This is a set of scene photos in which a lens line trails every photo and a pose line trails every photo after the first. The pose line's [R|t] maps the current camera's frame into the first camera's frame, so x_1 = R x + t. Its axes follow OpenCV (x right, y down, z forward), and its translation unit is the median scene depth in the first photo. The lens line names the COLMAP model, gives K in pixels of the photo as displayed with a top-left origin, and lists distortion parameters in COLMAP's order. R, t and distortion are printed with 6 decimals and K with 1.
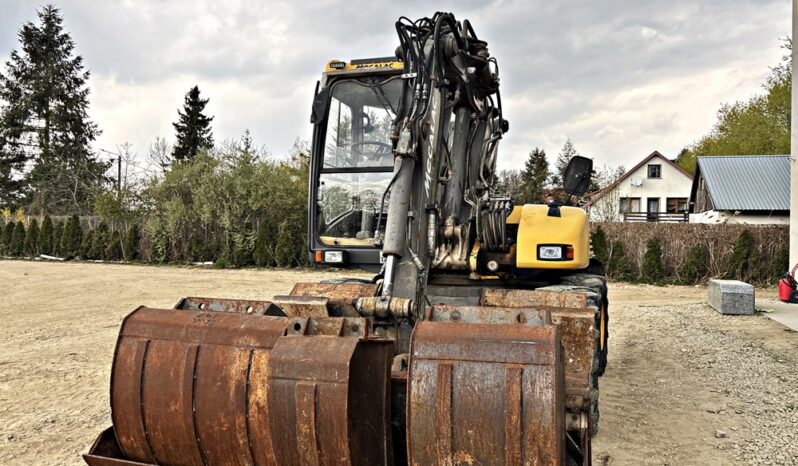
lens RADIAL K [[606.6, 0, 395.8], [0, 606.6, 240.3], [0, 0, 1]] dist [0.075945, -0.084995]
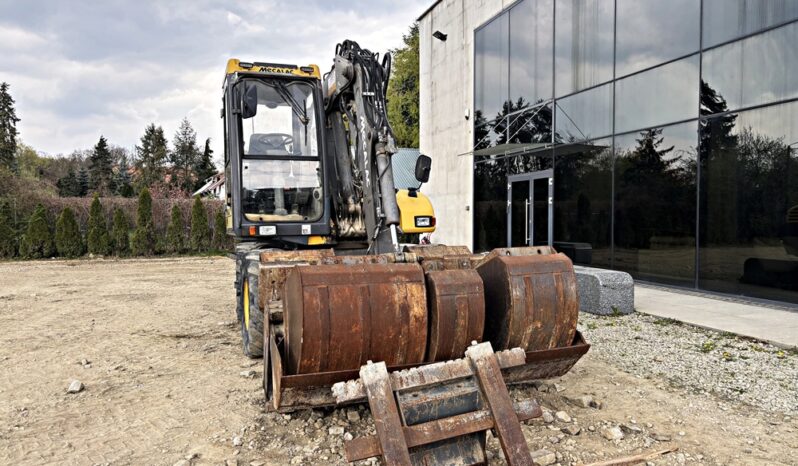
lens RADIAL K [[606.6, 0, 395.8], [0, 606.6, 240.3], [0, 0, 1]] dist [0.075945, -0.084995]
pose [[0.800809, -0.042117, 0.597437, -0.165234], [0.021563, 0.998905, 0.041515, 0.000682], [-0.598532, -0.020363, 0.800840, -0.030565]]
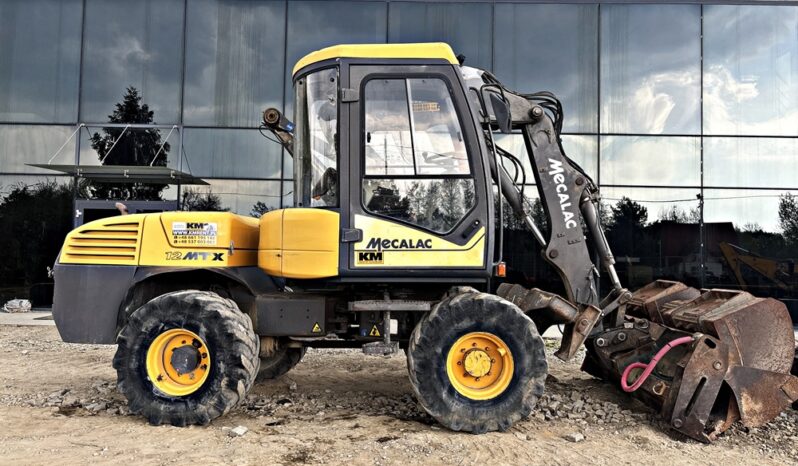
lens RADIAL K [[606.9, 0, 397.9], [0, 606.9, 229.4], [0, 0, 1]] dist [0.079956, -0.104992]
pose [[-0.323647, 0.029506, 0.945718, -0.265917], [-0.015997, 0.999200, -0.036649, 0.000245], [-0.946043, -0.026990, -0.322916, 0.397401]]
